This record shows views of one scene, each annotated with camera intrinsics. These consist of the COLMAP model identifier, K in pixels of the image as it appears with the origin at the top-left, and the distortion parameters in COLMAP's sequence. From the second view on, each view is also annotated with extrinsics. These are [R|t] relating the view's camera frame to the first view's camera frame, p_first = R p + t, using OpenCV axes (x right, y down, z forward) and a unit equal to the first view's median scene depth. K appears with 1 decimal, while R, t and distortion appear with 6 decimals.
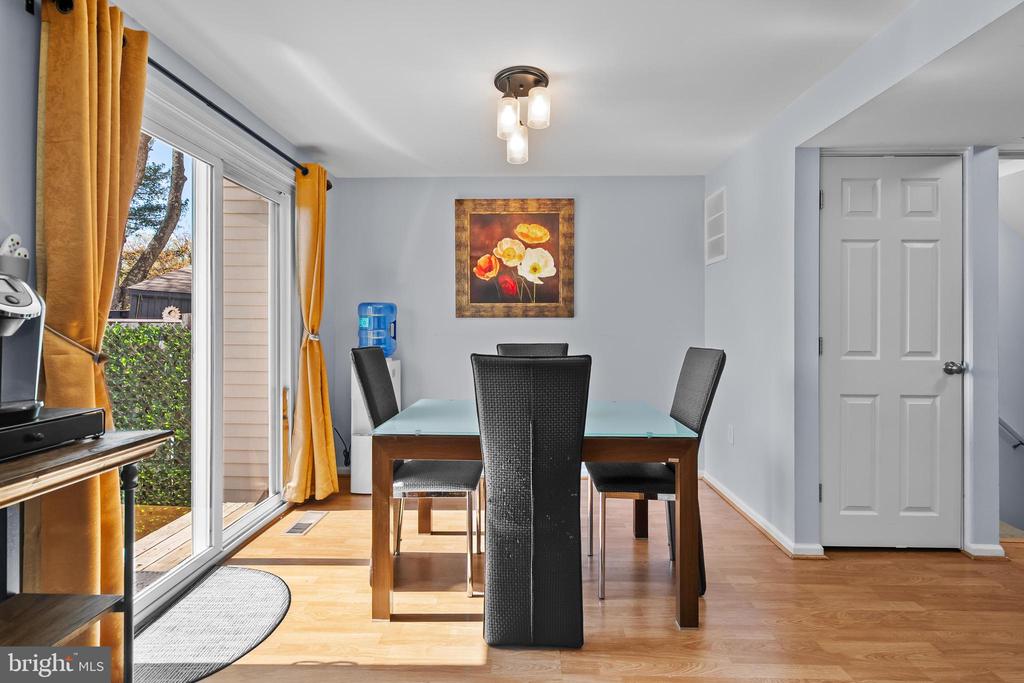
lens RADIAL K [[467.3, 0, 516.1], [0, 467.3, 323.5], [0, 0, 1]] dist [-0.000646, 0.000321]
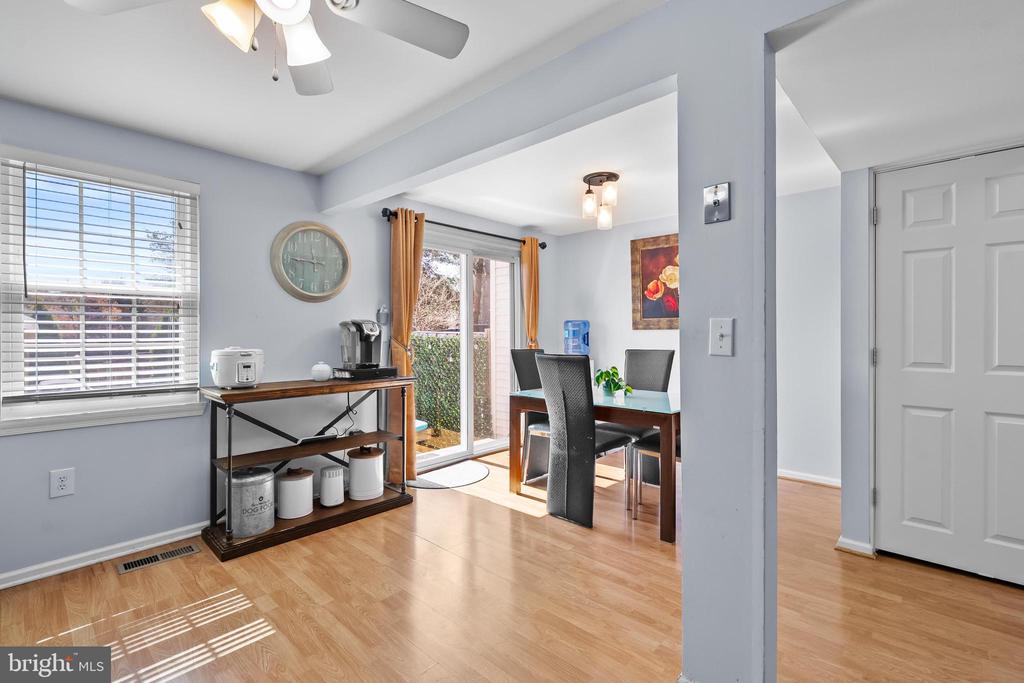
lens RADIAL K [[471.9, 0, 515.3], [0, 471.9, 330.9], [0, 0, 1]] dist [-0.000991, 0.000028]
pose [[0.749274, -0.007493, -0.662217, 0.530536], [0.006573, 0.999971, -0.003878, -0.007152], [0.662227, -0.001448, 0.749302, -0.226930]]
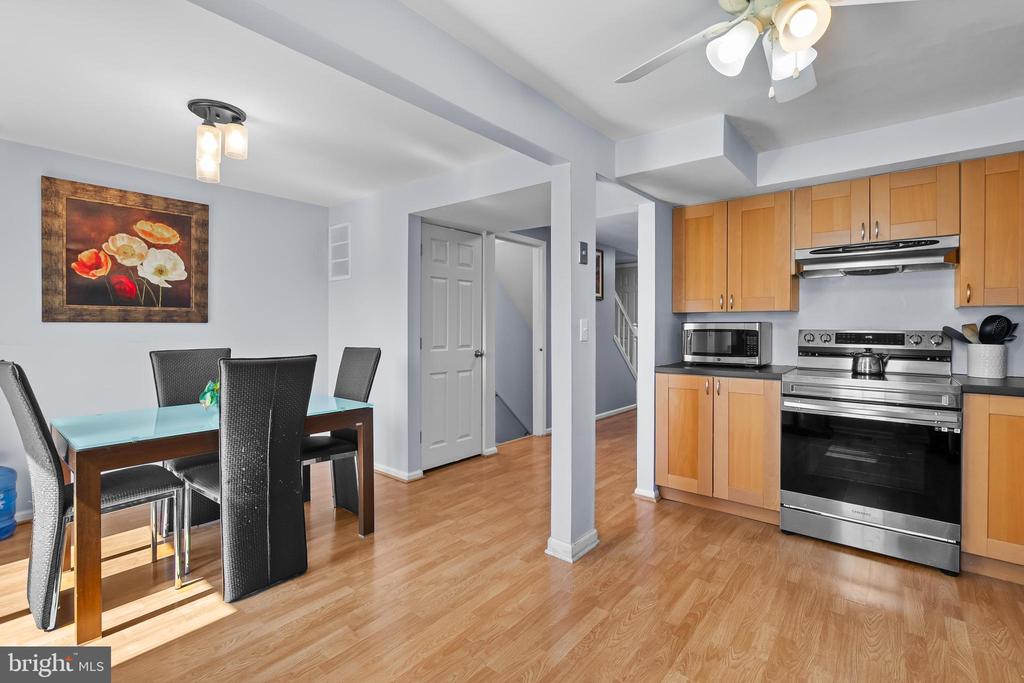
lens RADIAL K [[467.3, 0, 516.1], [0, 467.3, 323.5], [0, 0, 1]] dist [-0.000646, 0.000321]
pose [[0.615614, 0.003818, 0.788039, -0.273945], [-0.002632, 0.999993, -0.002789, -0.010680], [-0.788044, -0.000358, 0.615619, -0.152780]]
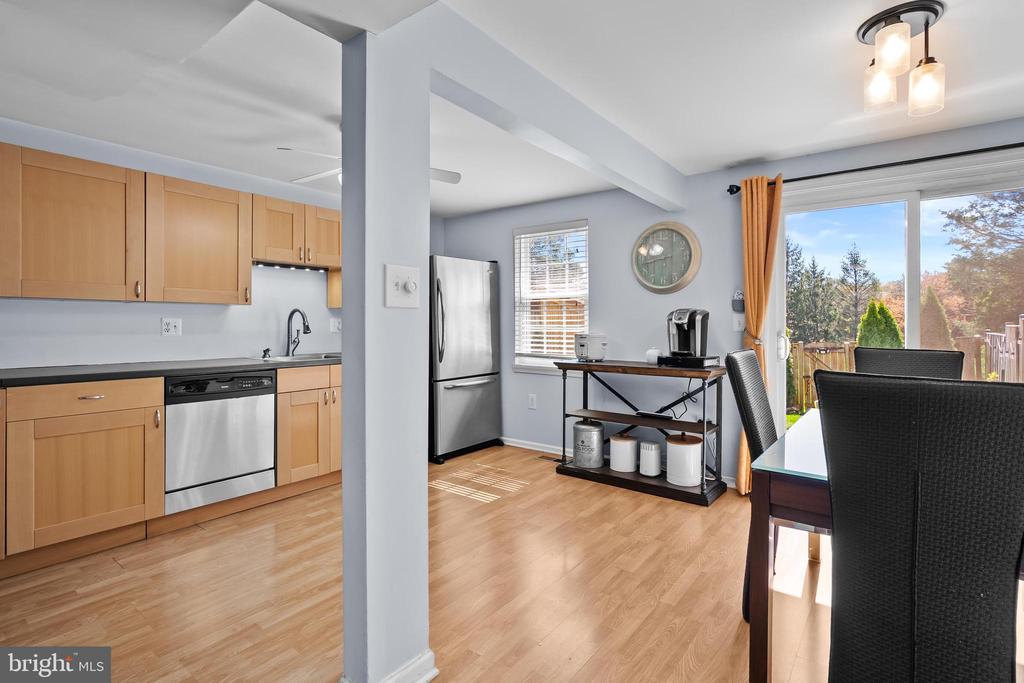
lens RADIAL K [[495.8, 0, 513.8], [0, 495.8, 325.2], [0, 0, 1]] dist [0.000983, 0.000471]
pose [[-0.593647, -0.000713, -0.804725, 0.696822], [0.000435, 0.999999, -0.001206, 0.000274], [0.804725, -0.001066, -0.593646, 0.624313]]
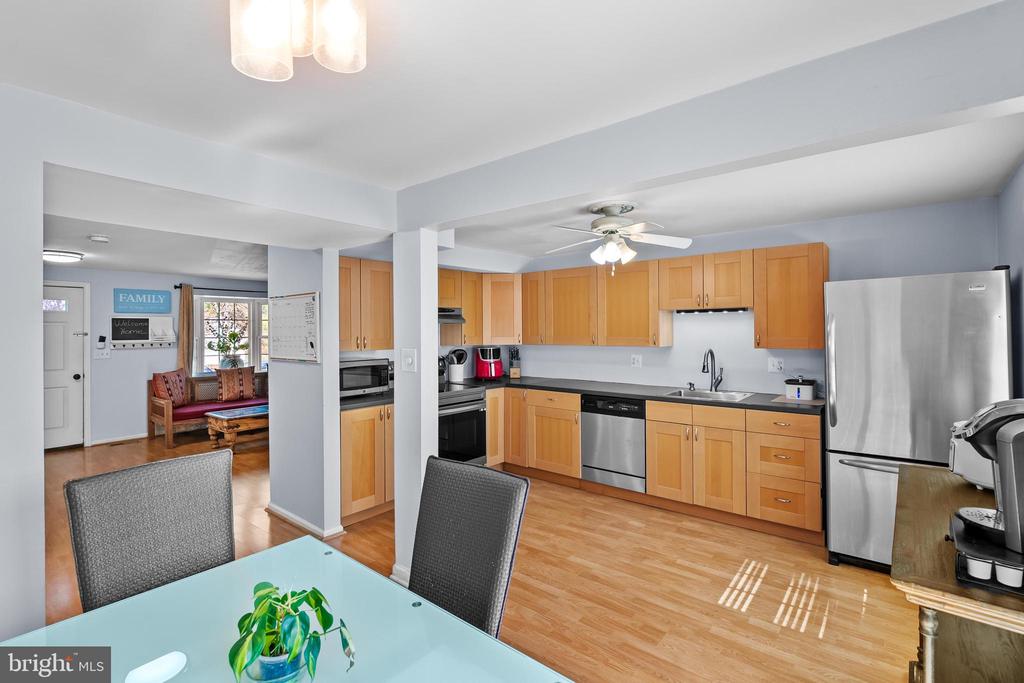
lens RADIAL K [[471.9, 0, 515.3], [0, 471.9, 330.9], [0, 0, 1]] dist [-0.000991, 0.000028]
pose [[-0.788742, 0.003458, 0.614714, -0.265548], [0.003825, 0.999992, -0.000717, -0.085574], [-0.614712, 0.001786, -0.788750, 0.786900]]
